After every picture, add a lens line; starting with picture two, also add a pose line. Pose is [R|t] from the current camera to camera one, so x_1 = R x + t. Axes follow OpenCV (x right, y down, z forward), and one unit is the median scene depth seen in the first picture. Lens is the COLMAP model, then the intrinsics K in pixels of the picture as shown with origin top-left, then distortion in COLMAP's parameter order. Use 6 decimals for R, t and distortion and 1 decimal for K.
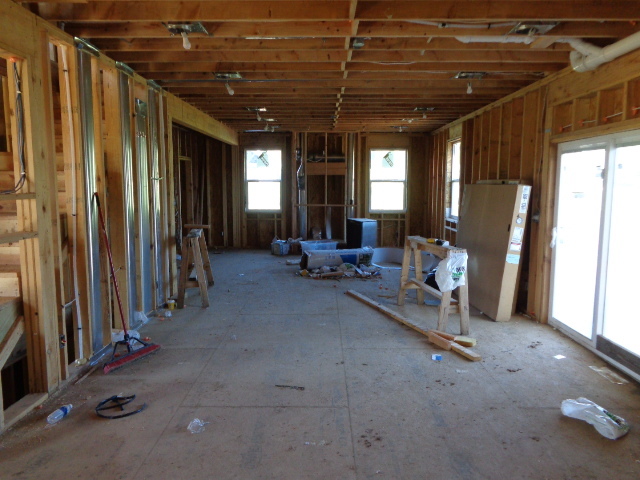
lens RADIAL K [[484.9, 0, 316.1], [0, 484.9, 239.8], [0, 0, 1]] dist [0.002336, 0.002037]
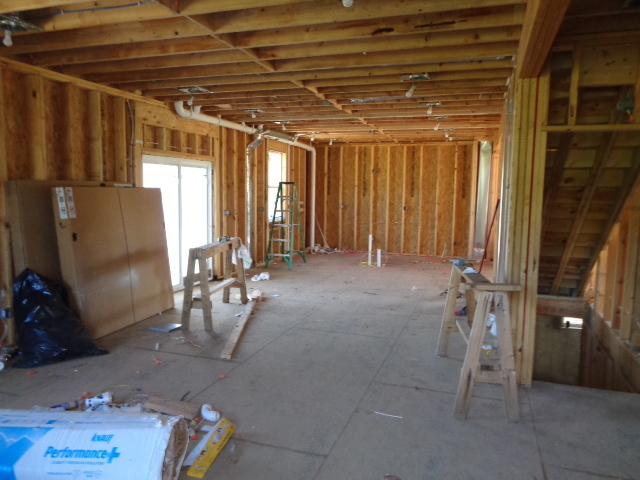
lens RADIAL K [[484.9, 0, 316.1], [0, 484.9, 239.8], [0, 0, 1]] dist [0.002336, 0.002037]
pose [[-0.950534, -0.049699, 0.306620, -0.304928], [0.016823, 0.977432, 0.210579, -0.230529], [-0.310166, 0.205321, -0.928246, 1.994748]]
